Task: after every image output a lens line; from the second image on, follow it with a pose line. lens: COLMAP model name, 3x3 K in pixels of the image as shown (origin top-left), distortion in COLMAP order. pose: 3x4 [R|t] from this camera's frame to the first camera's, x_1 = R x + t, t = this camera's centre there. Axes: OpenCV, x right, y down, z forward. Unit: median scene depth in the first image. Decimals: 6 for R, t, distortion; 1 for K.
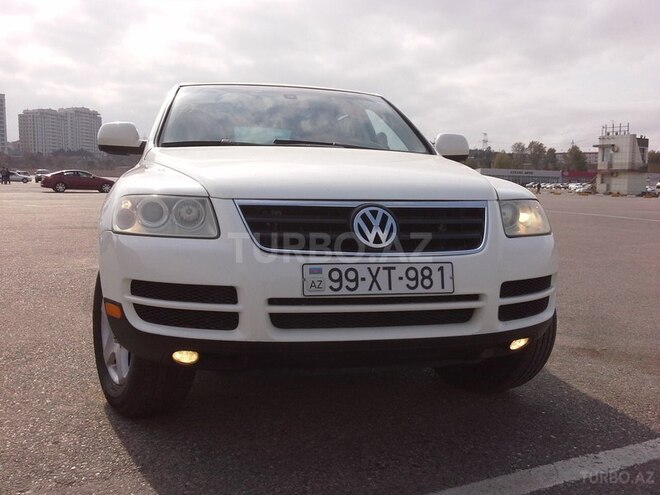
lens RADIAL K [[577.9, 0, 331.2], [0, 577.9, 248.0], [0, 0, 1]] dist [0.042096, -0.036840]
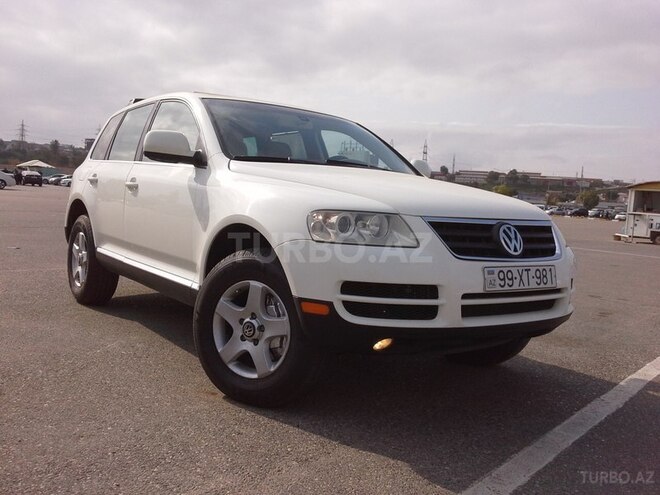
lens RADIAL K [[577.9, 0, 332.7], [0, 577.9, 245.2], [0, 0, 1]] dist [0.042096, -0.036840]
pose [[0.920150, 0.007512, 0.391493, -0.848238], [-0.002186, 0.999899, -0.014048, -0.003452], [-0.391559, 0.012071, 0.920074, -0.082514]]
